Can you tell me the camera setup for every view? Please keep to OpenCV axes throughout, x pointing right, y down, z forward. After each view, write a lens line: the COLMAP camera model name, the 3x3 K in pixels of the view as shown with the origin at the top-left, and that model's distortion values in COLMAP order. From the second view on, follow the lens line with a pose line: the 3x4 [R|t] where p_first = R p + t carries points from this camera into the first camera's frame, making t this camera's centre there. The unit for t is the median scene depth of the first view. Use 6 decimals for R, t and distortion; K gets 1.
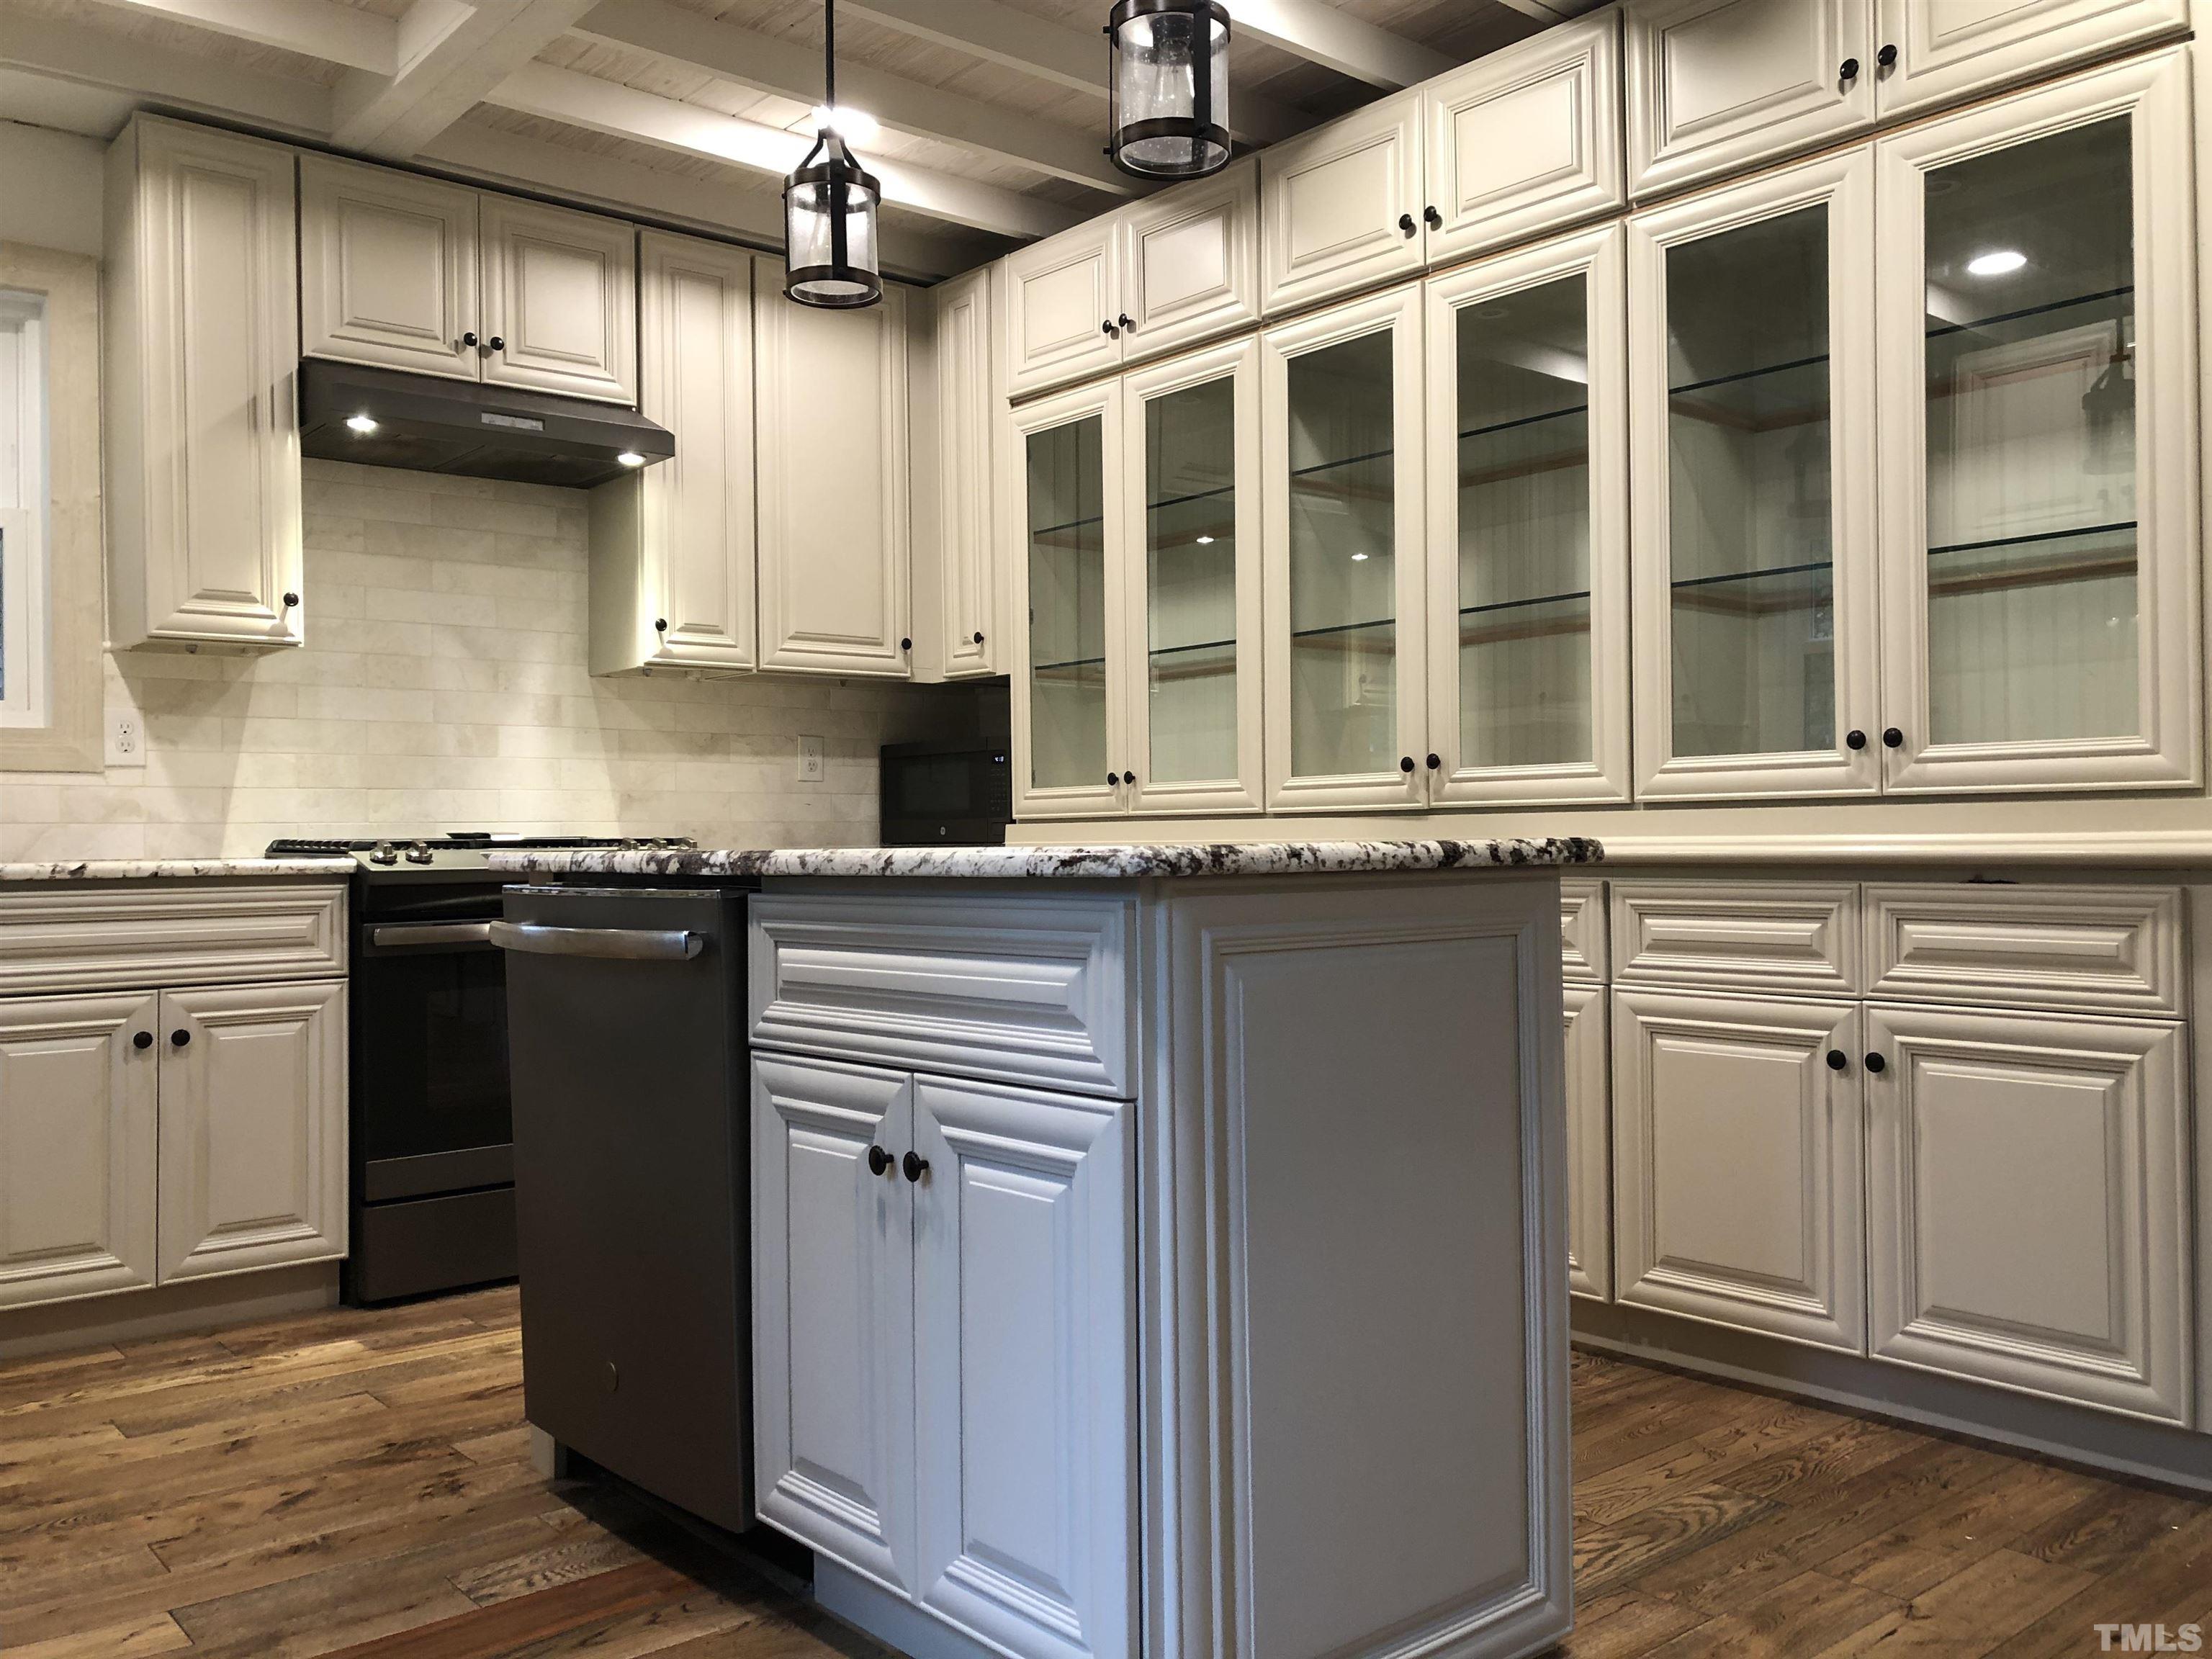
lens RADIAL K [[1809.1, 0, 1127.9], [0, 1809.1, 817.3], [0, 0, 1]] dist [-0.001655, 0.034885]
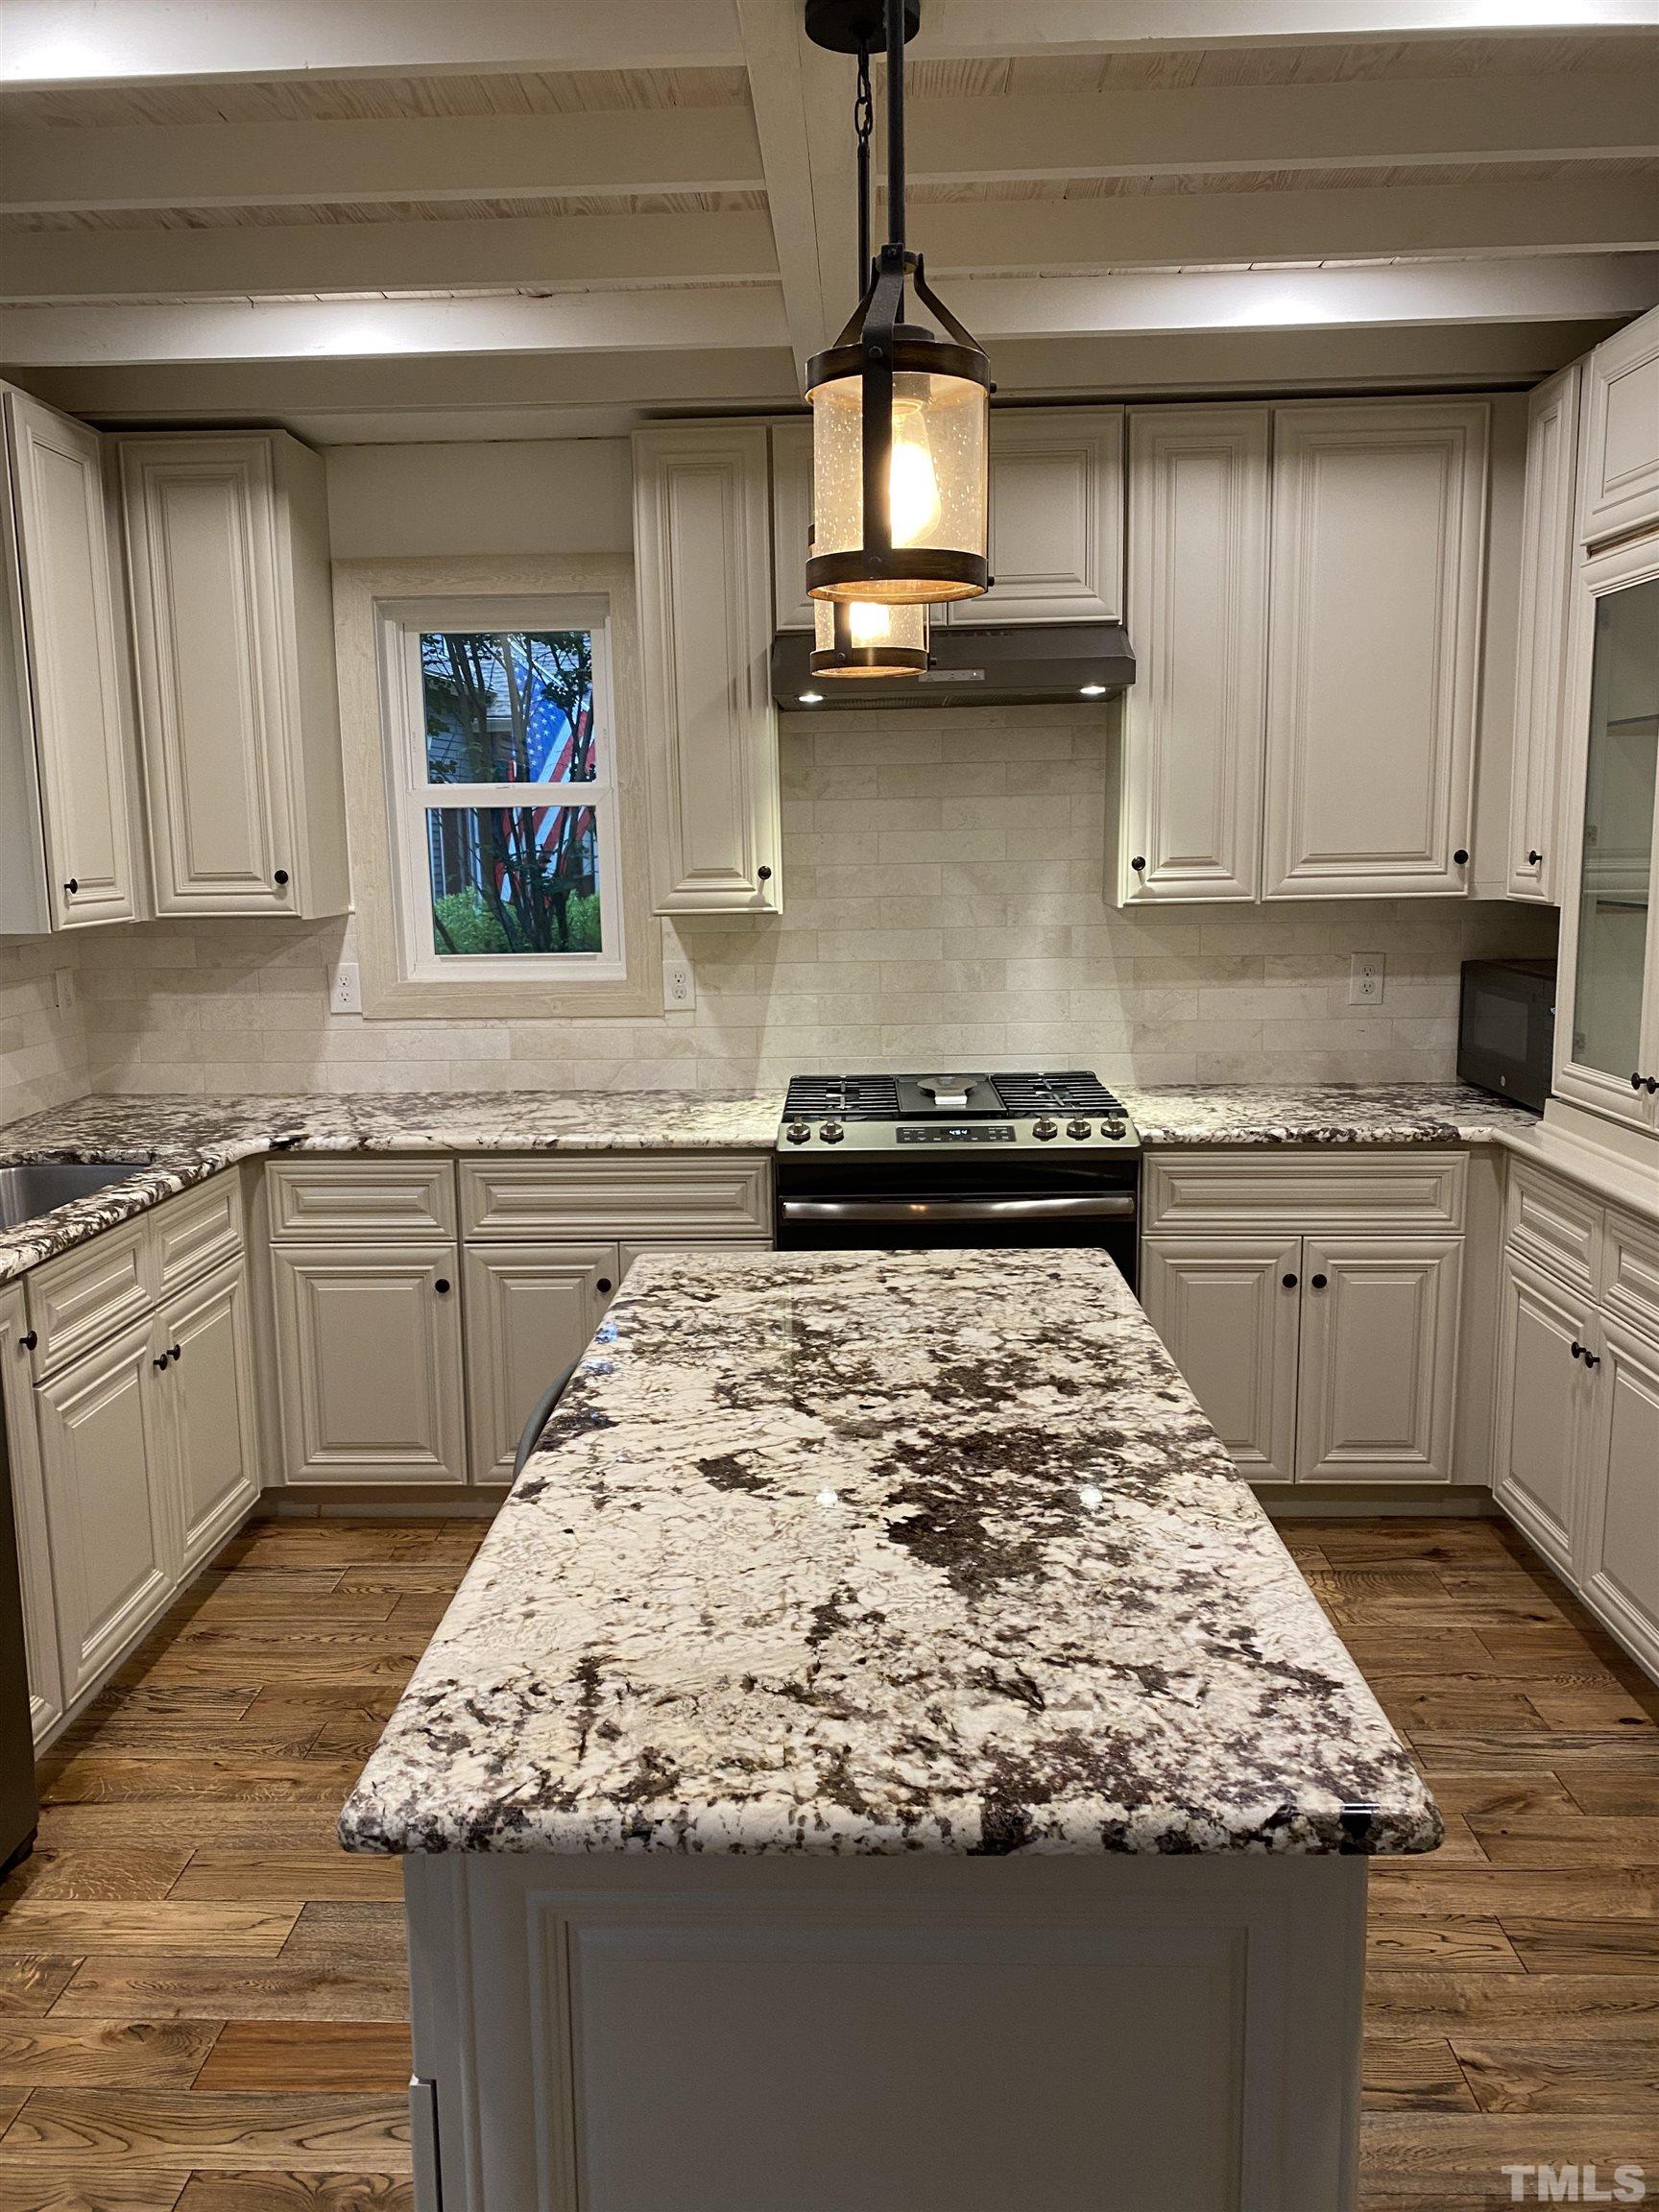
lens RADIAL K [[1662.4, 0, 829.5], [0, 1662.4, 1106.0], [0, 0, 1]] dist [0.090541, -0.192689]
pose [[0.734552, 0.109501, -0.669658, 0.212528], [0.018155, 0.983369, 0.180711, -0.141790], [0.678309, -0.144899, 0.720348, 0.257846]]
